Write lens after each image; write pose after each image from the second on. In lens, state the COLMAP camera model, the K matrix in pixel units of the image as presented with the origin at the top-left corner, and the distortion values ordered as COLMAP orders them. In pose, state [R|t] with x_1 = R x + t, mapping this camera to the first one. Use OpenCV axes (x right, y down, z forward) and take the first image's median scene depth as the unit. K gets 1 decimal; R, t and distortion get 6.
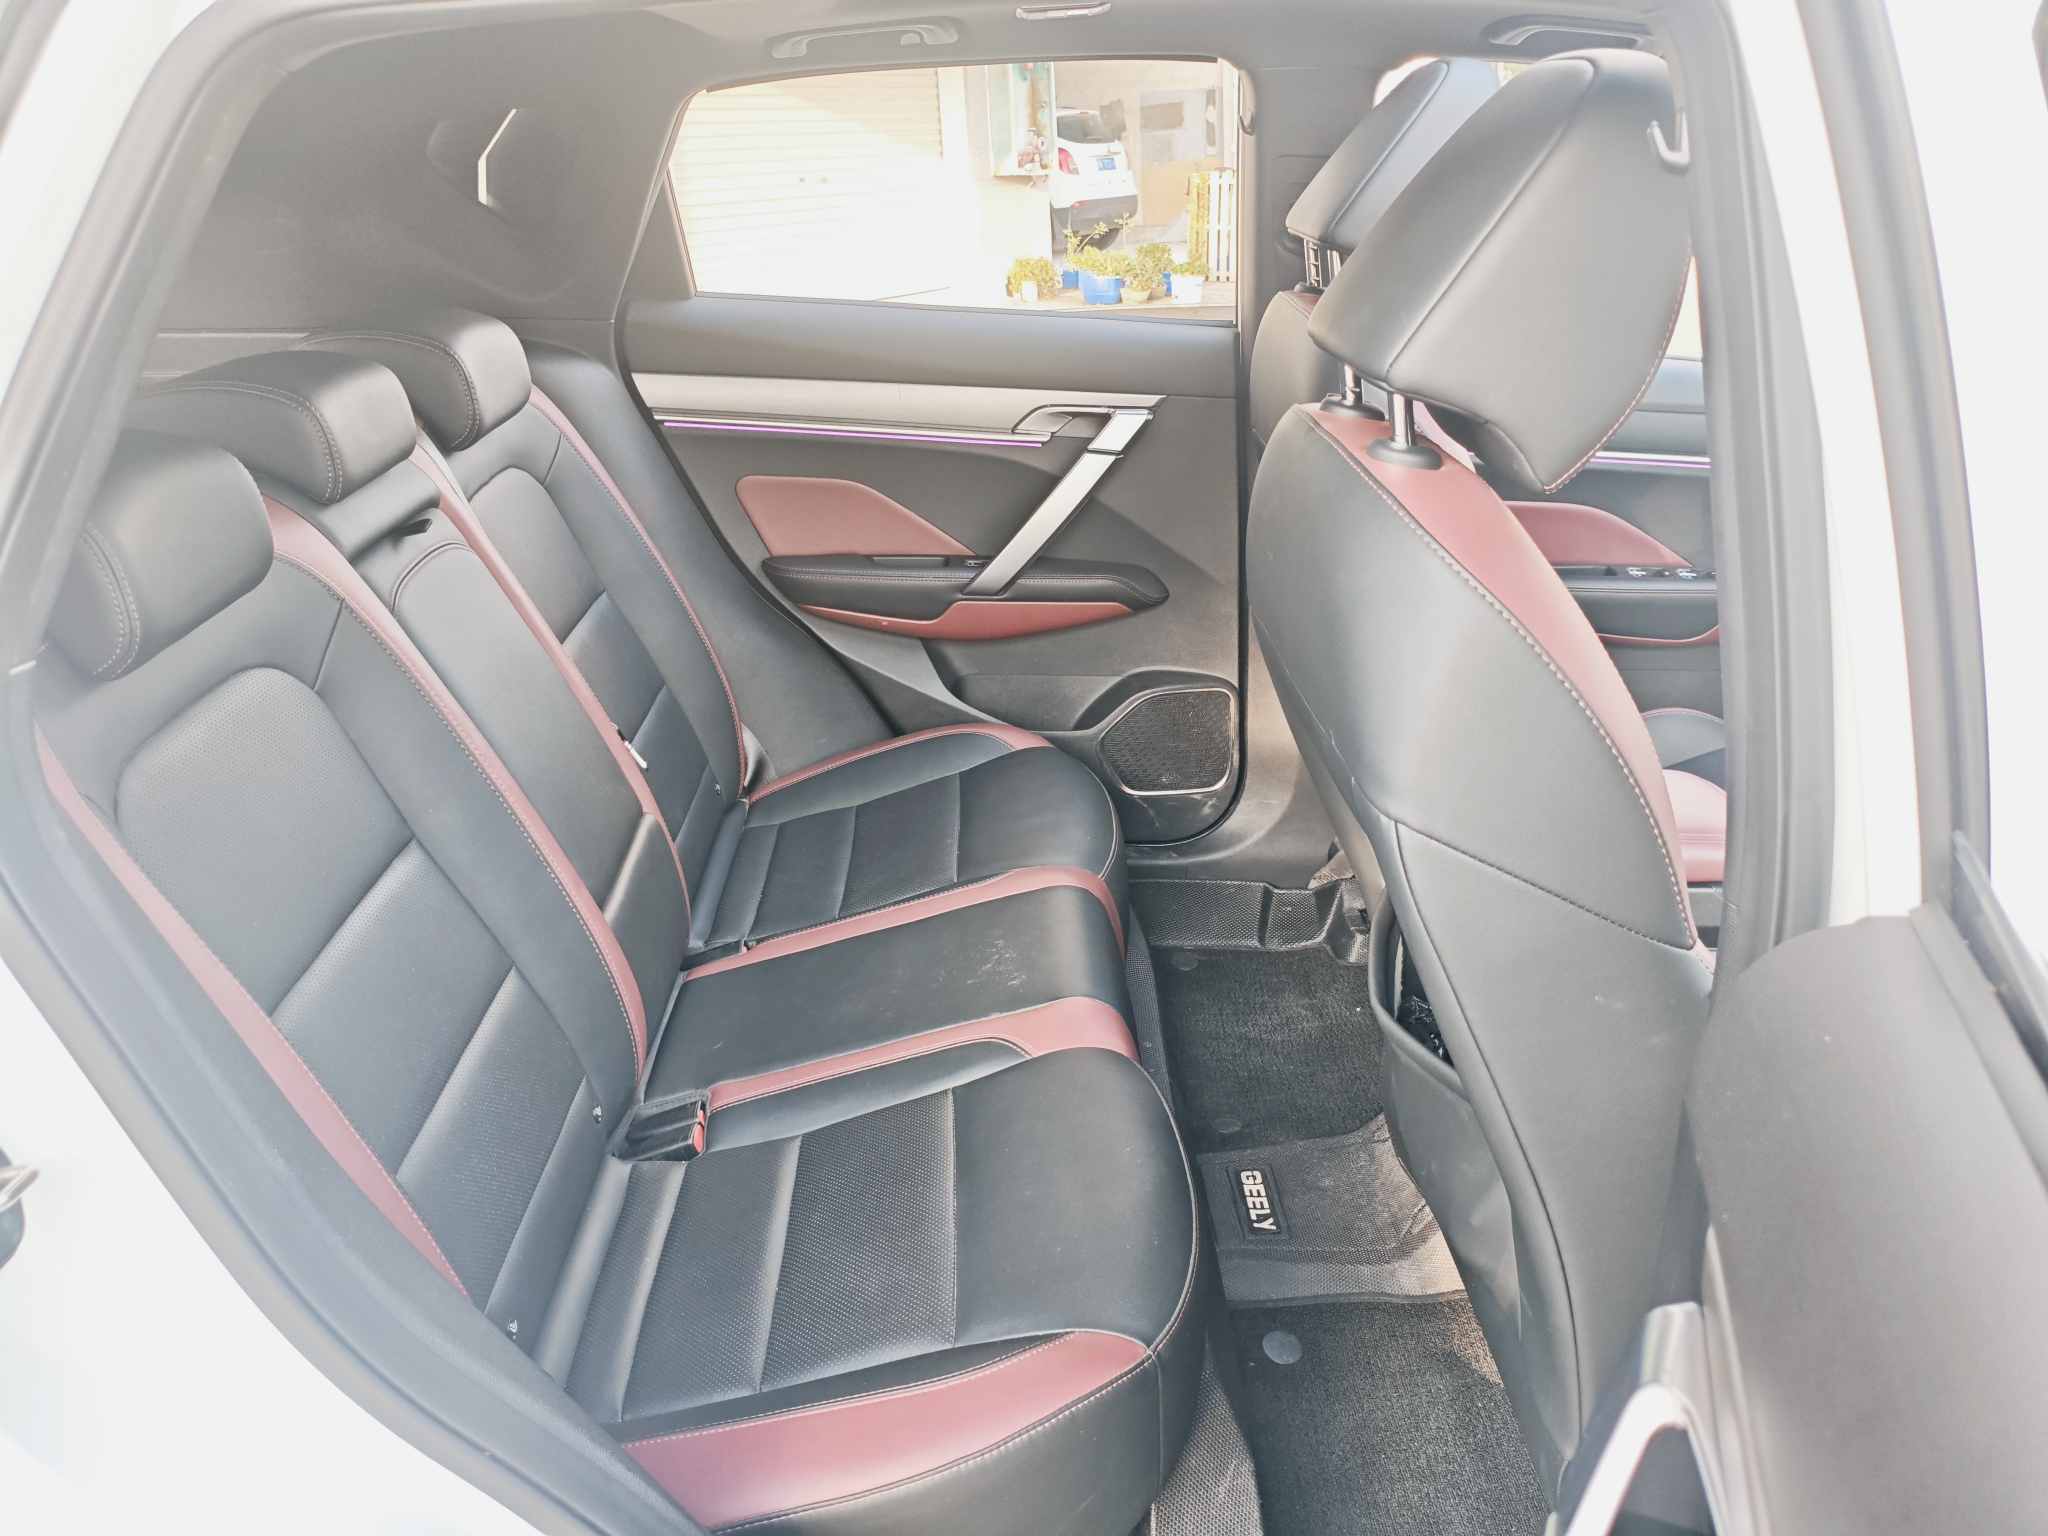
lens RADIAL K [[1586.8, 0, 1032.0], [0, 1586.8, 789.3], [0, 0, 1]] dist [0.094258, -0.213075]
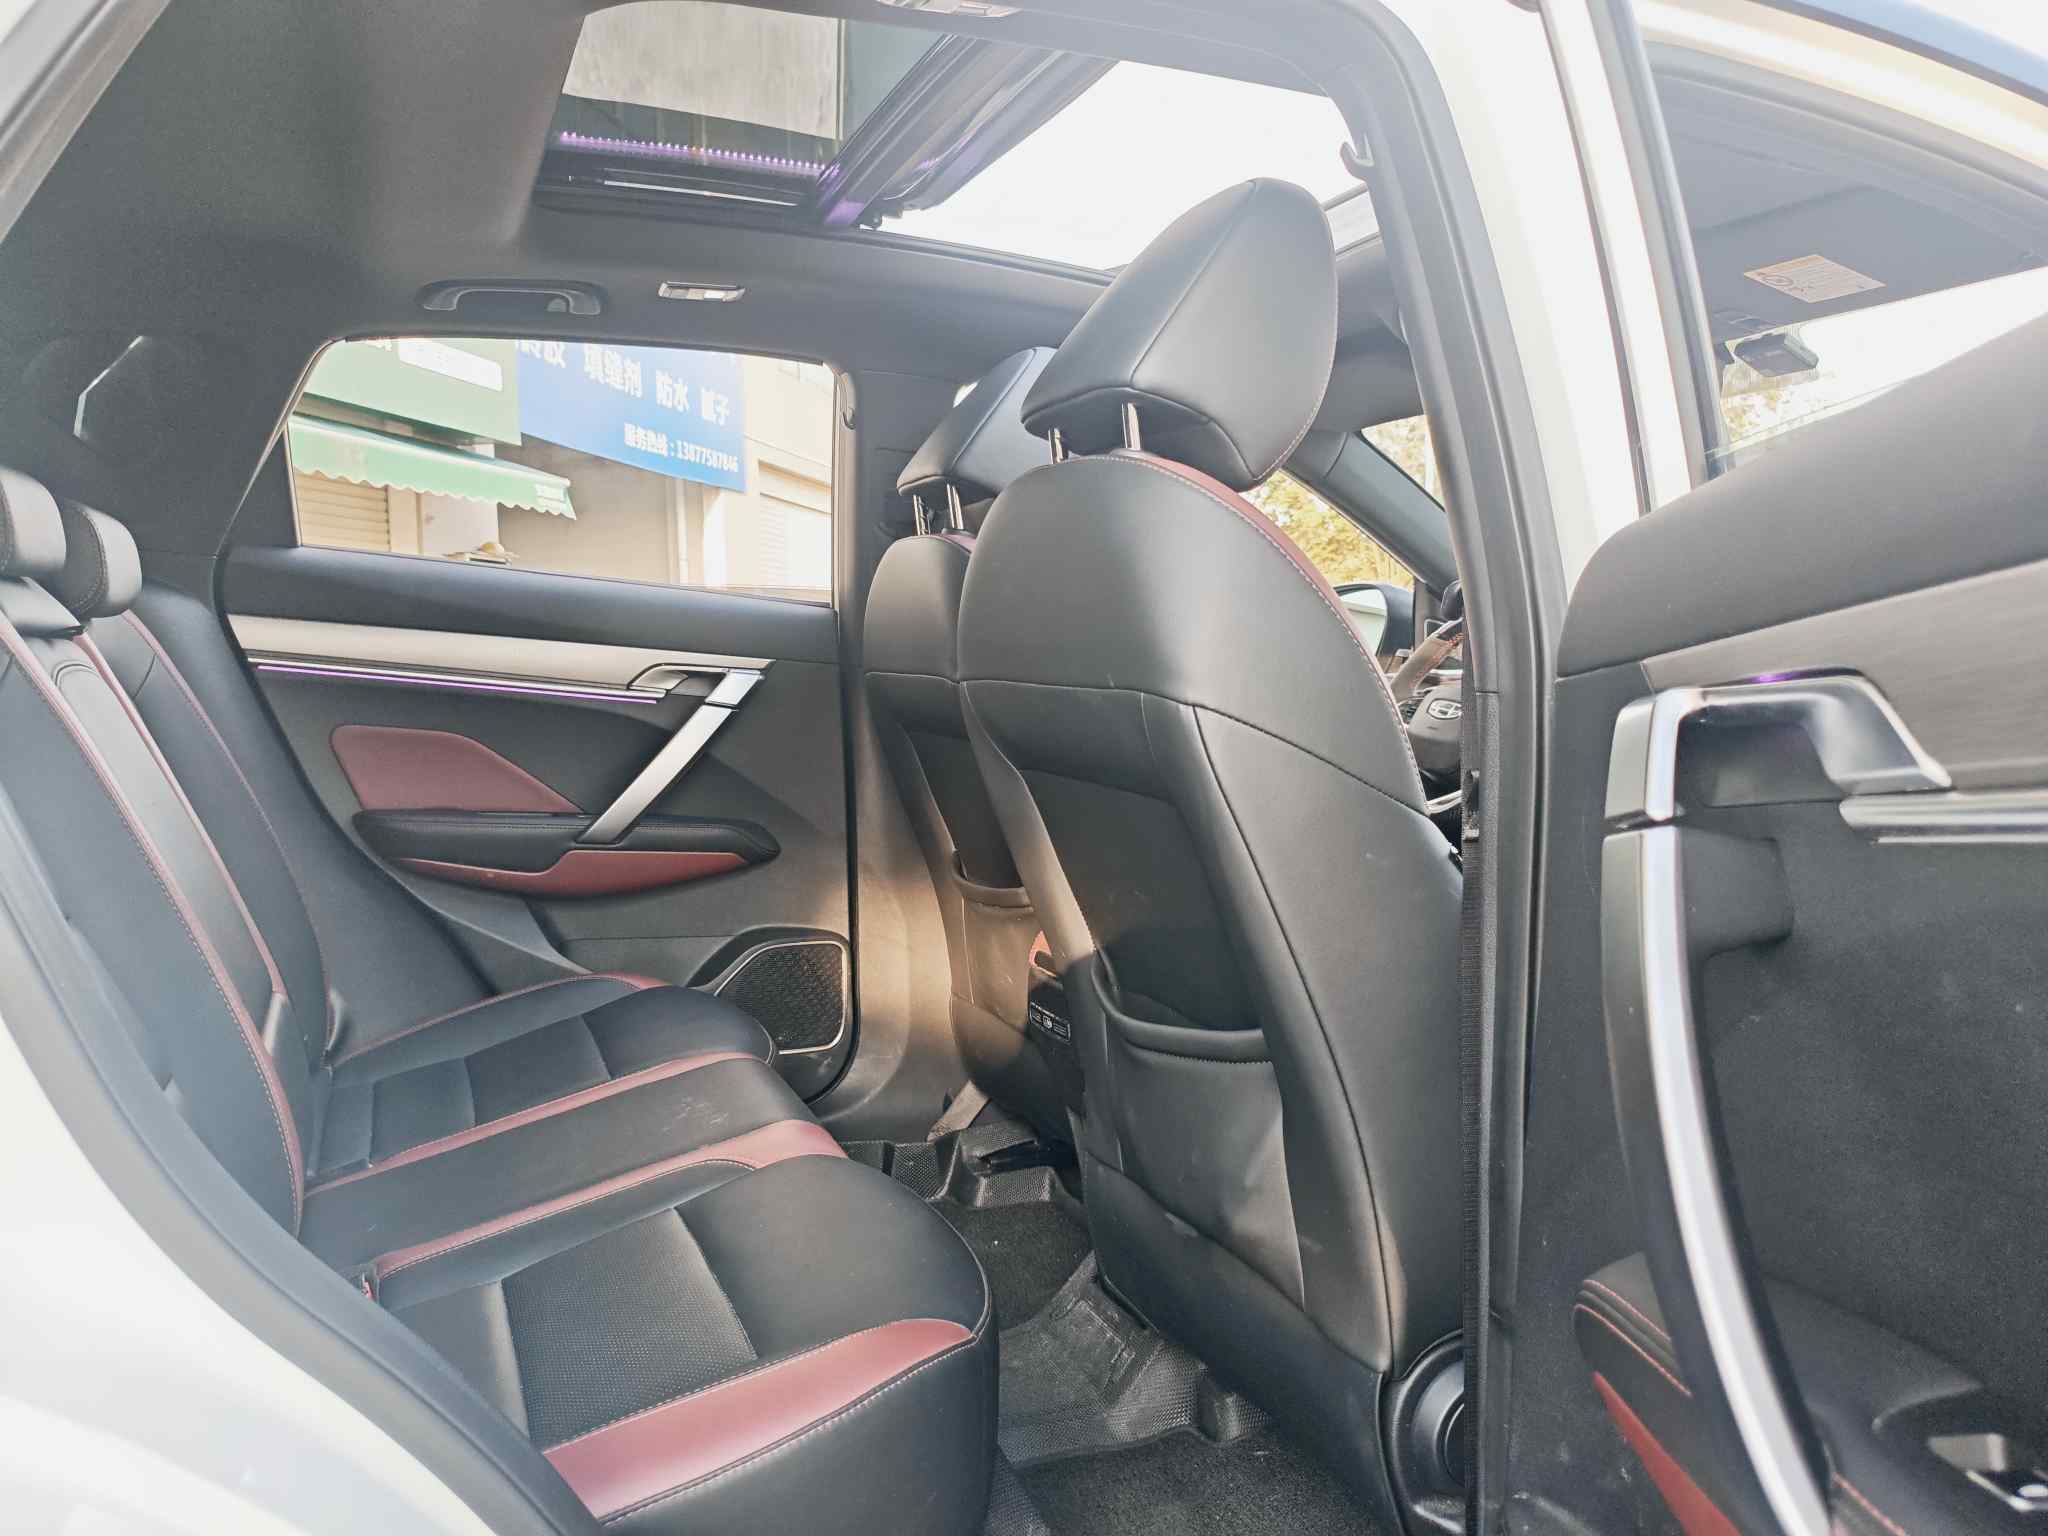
lens RADIAL K [[1586.9, 0, 1032.6], [0, 1586.9, 775.6], [0, 0, 1]] dist [0.081776, -0.203545]
pose [[0.940808, 0.005456, 0.338897, -0.116315], [0.104937, 0.946054, -0.306545, 0.175525], [-0.322287, 0.323963, 0.889482, 0.014800]]
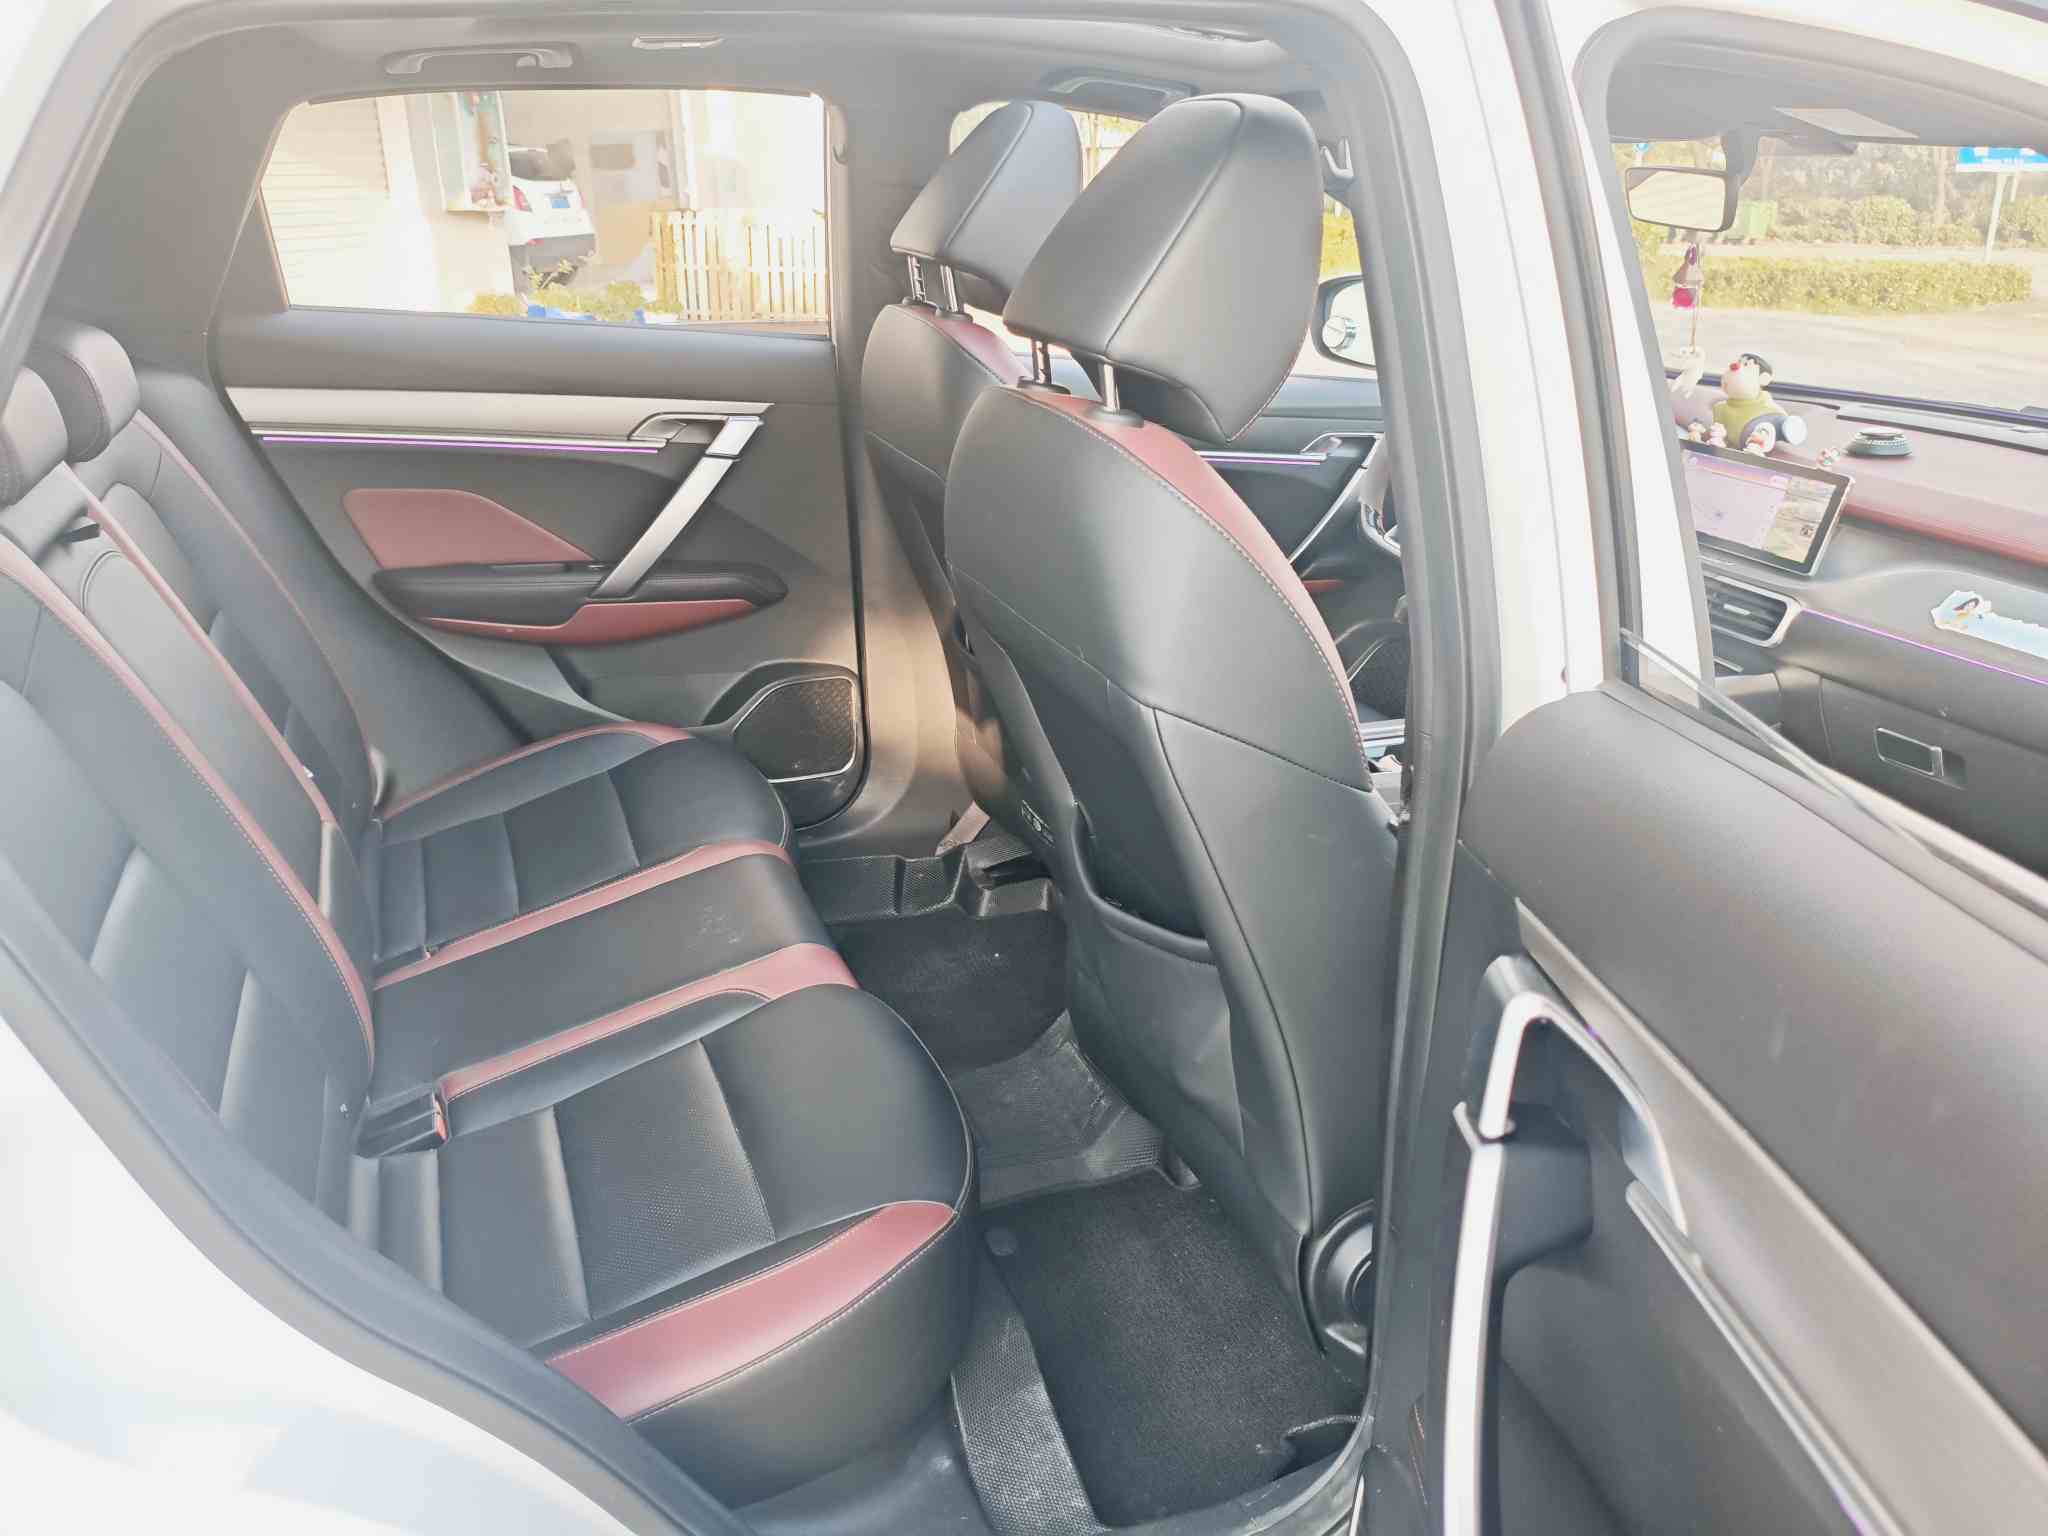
lens RADIAL K [[1590.3, 0, 1026.4], [0, 1590.3, 762.2], [0, 0, 1]] dist [0.074305, -0.141914]
pose [[0.947761, -0.083761, 0.307788, -0.106034], [0.096123, 0.995051, -0.025197, 0.036057], [-0.304155, 0.053466, 0.951121, -0.057506]]
